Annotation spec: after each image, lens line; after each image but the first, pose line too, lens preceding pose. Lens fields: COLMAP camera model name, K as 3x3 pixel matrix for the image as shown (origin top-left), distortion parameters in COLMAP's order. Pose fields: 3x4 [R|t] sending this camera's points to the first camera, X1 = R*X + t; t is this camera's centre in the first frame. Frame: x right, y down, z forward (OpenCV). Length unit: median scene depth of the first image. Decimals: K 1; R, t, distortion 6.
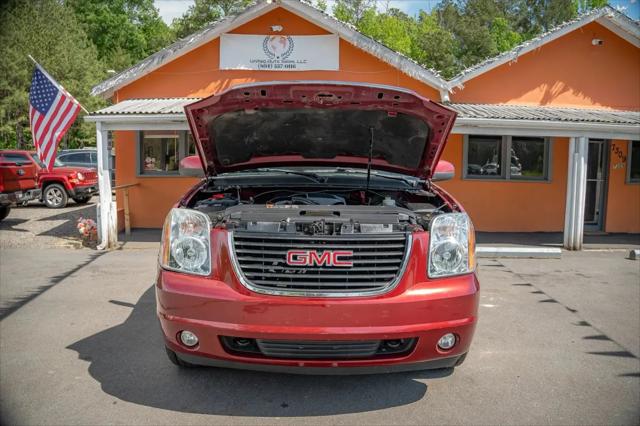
lens RADIAL K [[508.9, 0, 320.0], [0, 508.9, 213.0], [0, 0, 1]] dist [-0.196945, 0.108429]
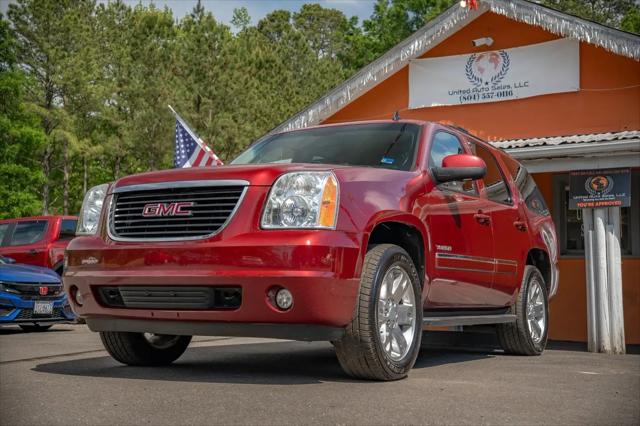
lens RADIAL K [[872.0, 0, 320.0], [0, 872.0, 213.0], [0, 0, 1]] dist [0.125710, 0.414276]
pose [[0.859691, -0.050937, -0.508268, 1.091332], [-0.058209, 0.978766, -0.196545, 0.394357], [0.507487, 0.198553, 0.838471, -0.356759]]
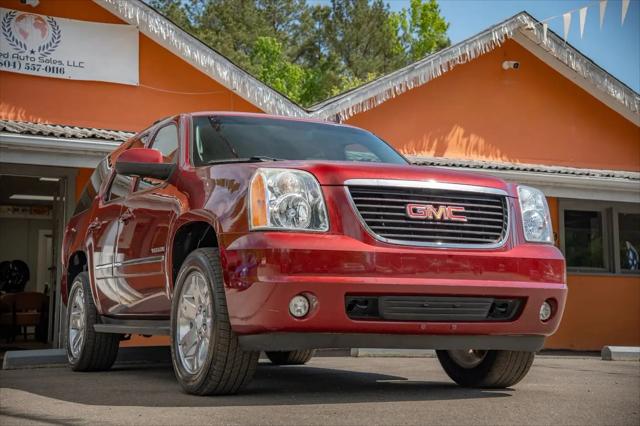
lens RADIAL K [[1020.7, 0, 320.5], [0, 1020.7, 204.4], [0, 0, 1]] dist [0.380523, 0.159892]
pose [[0.911438, 0.033604, 0.410063, -0.917280], [0.054275, 0.978130, -0.200790, 0.412701], [-0.407842, 0.205264, 0.889680, -0.623082]]
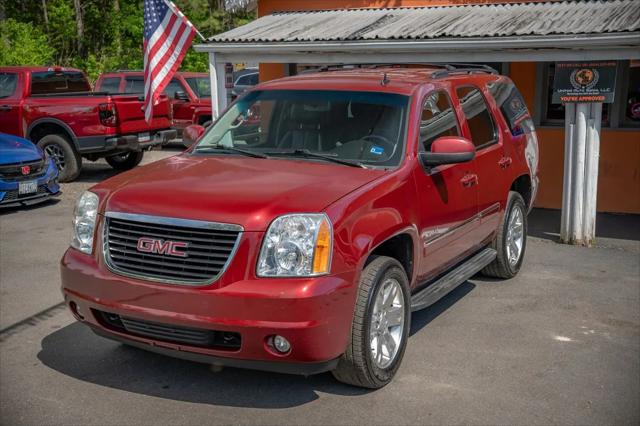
lens RADIAL K [[872.0, 0, 320.0], [0, 872.0, 213.0], [0, 0, 1]] dist [0.125710, 0.414276]
pose [[0.874675, 0.070766, -0.479517, 1.065417], [-0.037398, 0.996189, 0.078799, -0.129489], [0.483266, -0.050991, 0.873988, -0.433155]]
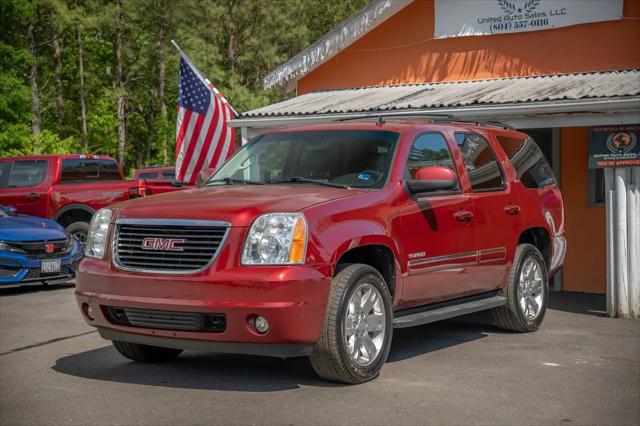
lens RADIAL K [[1108.7, 0, 320.0], [0, 1108.7, 213.0], [0, 0, 1]] dist [0.420185, 0.144333]
pose [[0.828951, -0.000441, -0.559322, 1.671094], [-0.045739, 0.996597, -0.068574, 0.163644], [0.557449, 0.082427, 0.826110, -0.969106]]
